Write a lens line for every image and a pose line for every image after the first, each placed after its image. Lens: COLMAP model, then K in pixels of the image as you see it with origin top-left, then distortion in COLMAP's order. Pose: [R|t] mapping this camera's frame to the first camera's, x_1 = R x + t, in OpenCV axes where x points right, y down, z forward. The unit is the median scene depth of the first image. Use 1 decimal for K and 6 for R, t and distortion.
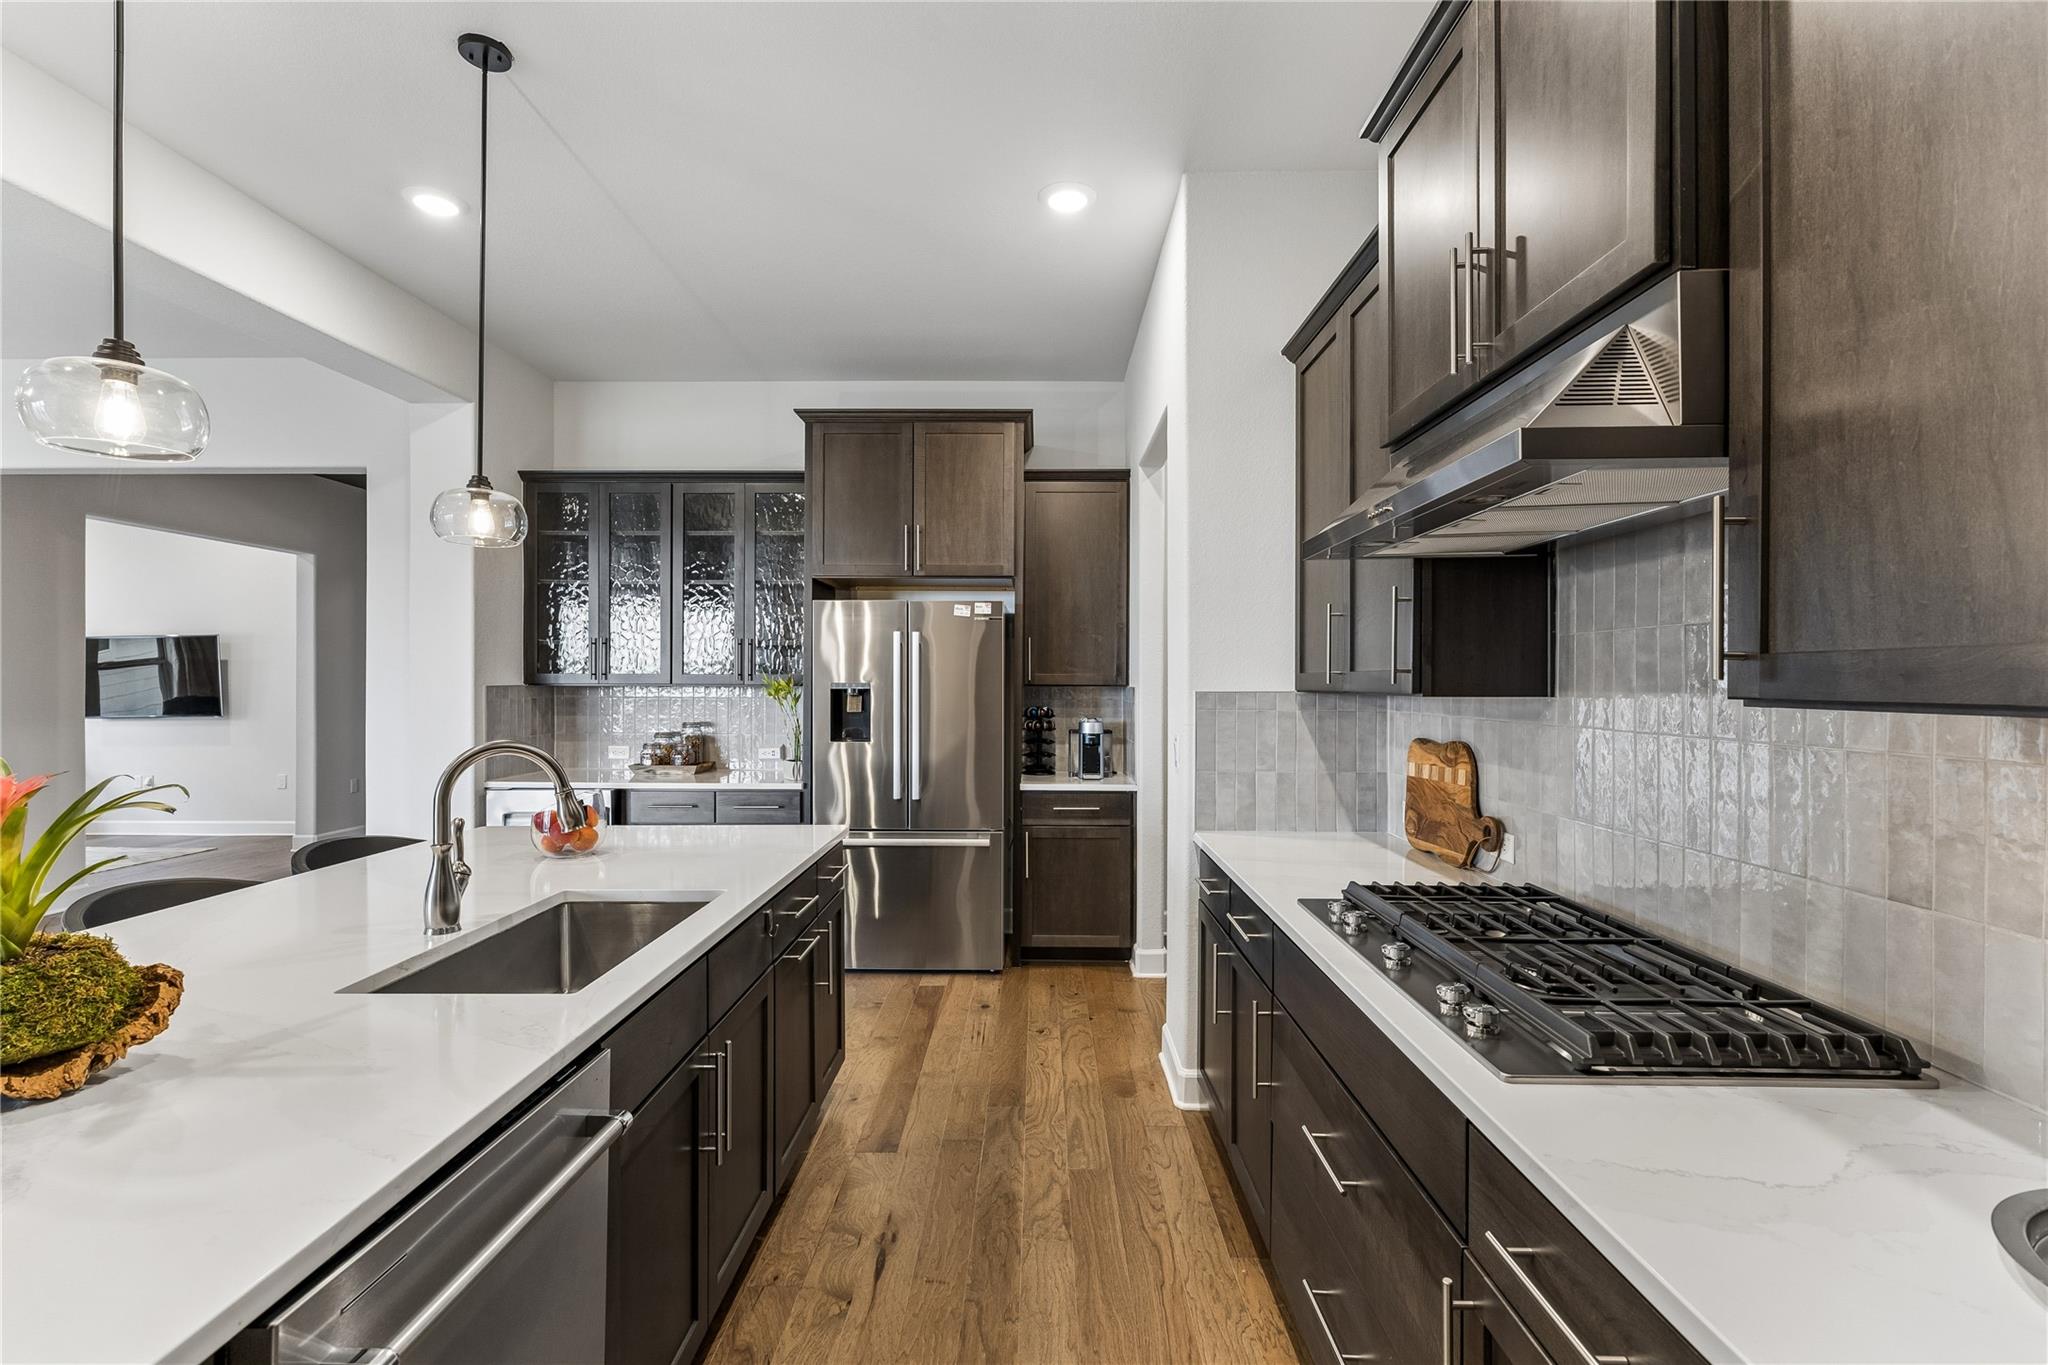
lens RADIAL K [[932.5, 0, 1029.1], [0, 932.5, 695.9], [0, 0, 1]] dist [0.001335, -0.000776]
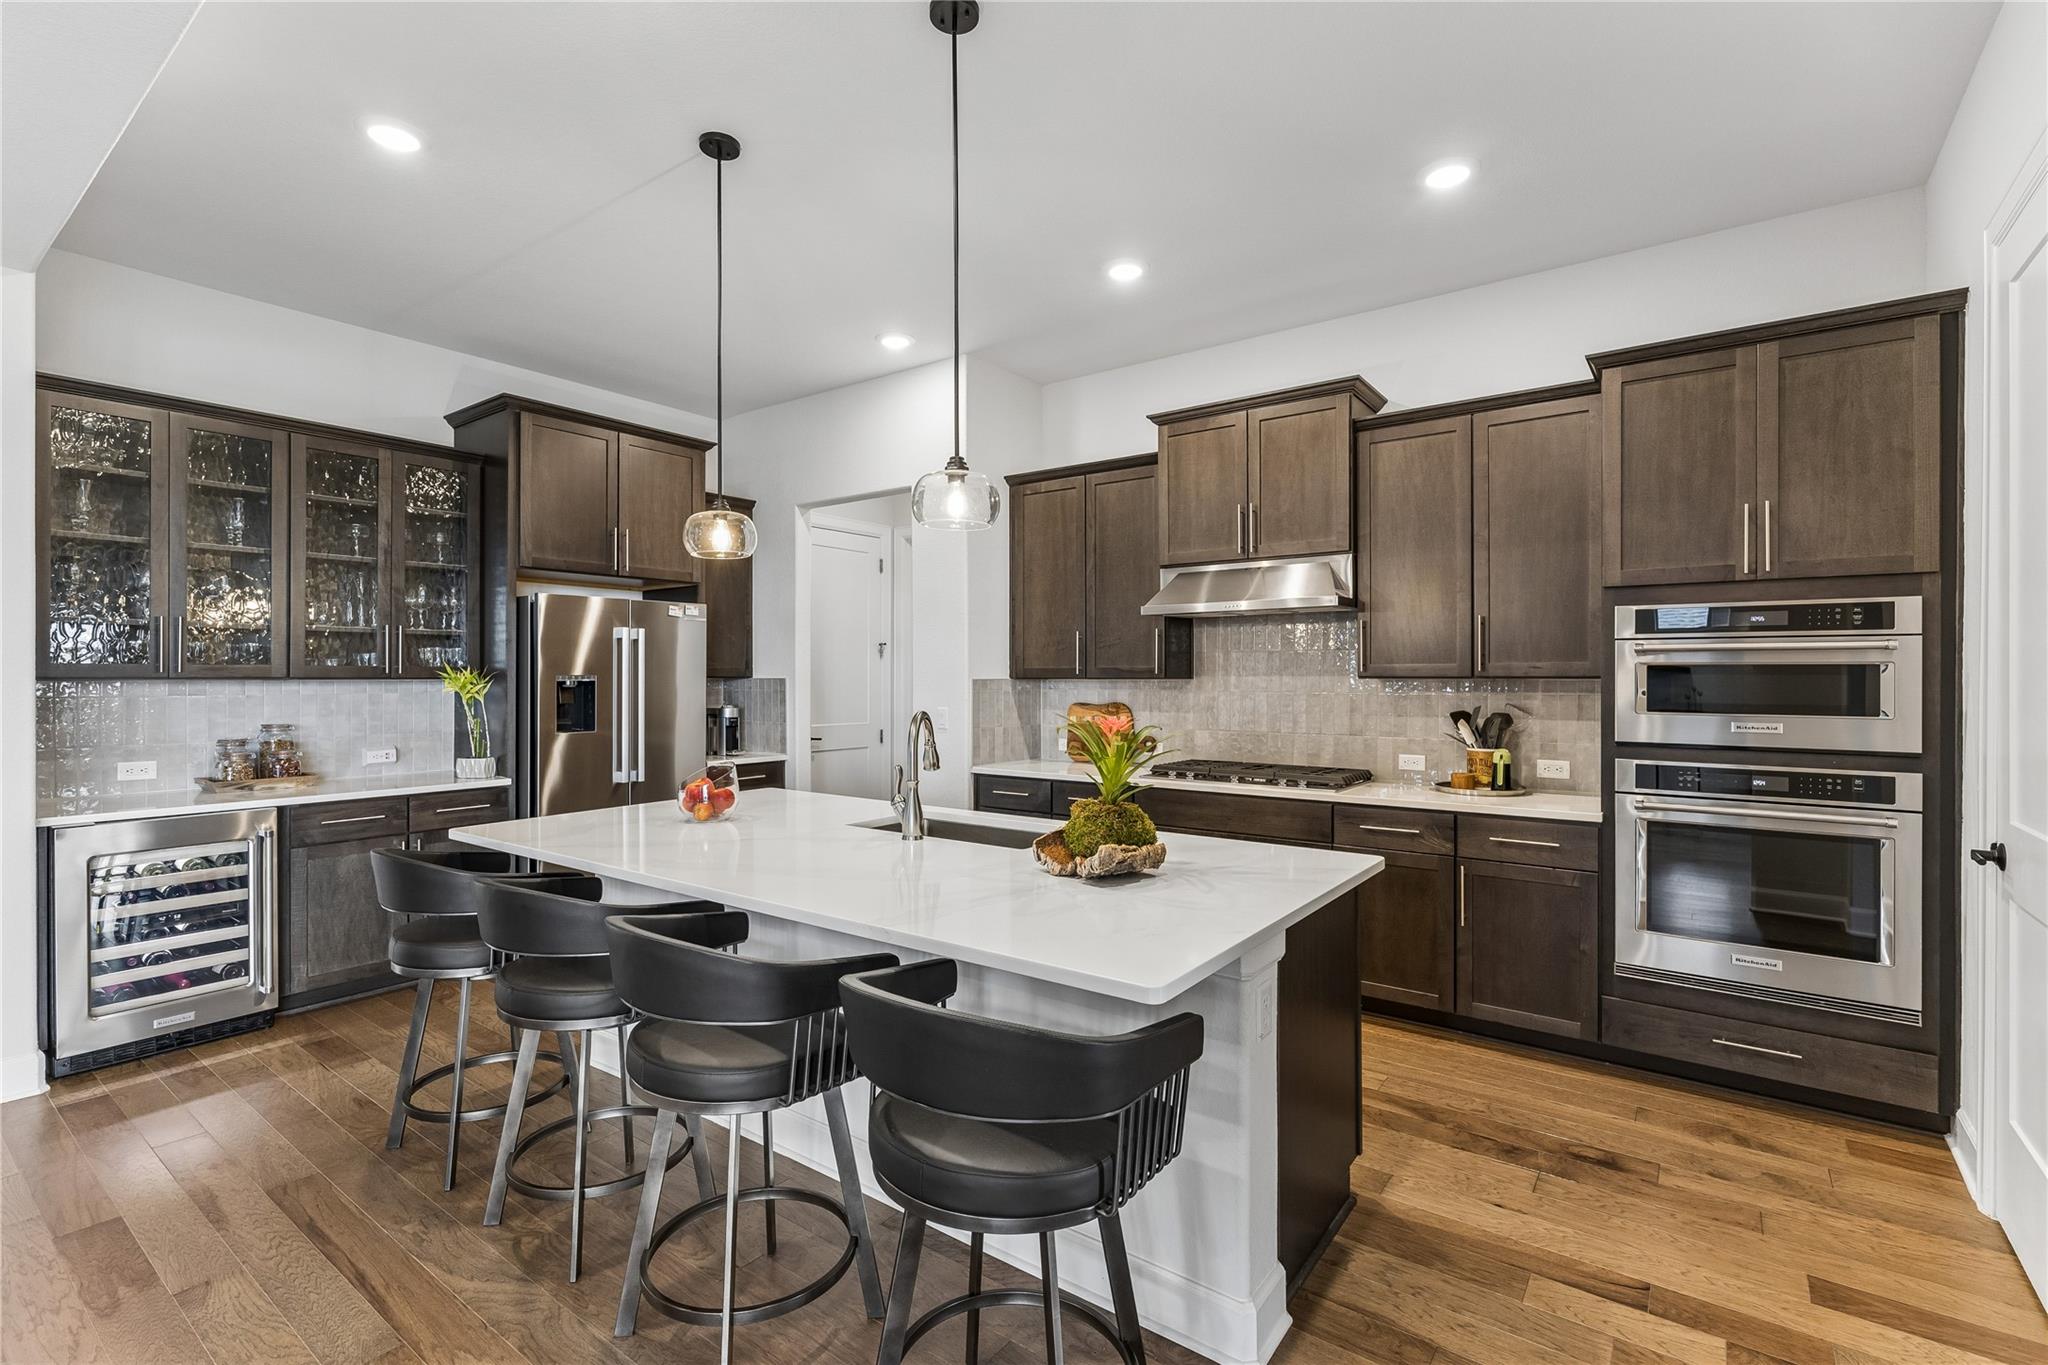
lens RADIAL K [[932.5, 0, 1016.0], [0, 932.5, 671.9], [0, 0, 1]] dist [0.001335, -0.000776]
pose [[0.597653, 0.000504, 0.801755, -1.069518], [0.015991, 0.999793, -0.012549, 0.004644], [-0.801596, 0.020320, 0.597521, -0.026834]]
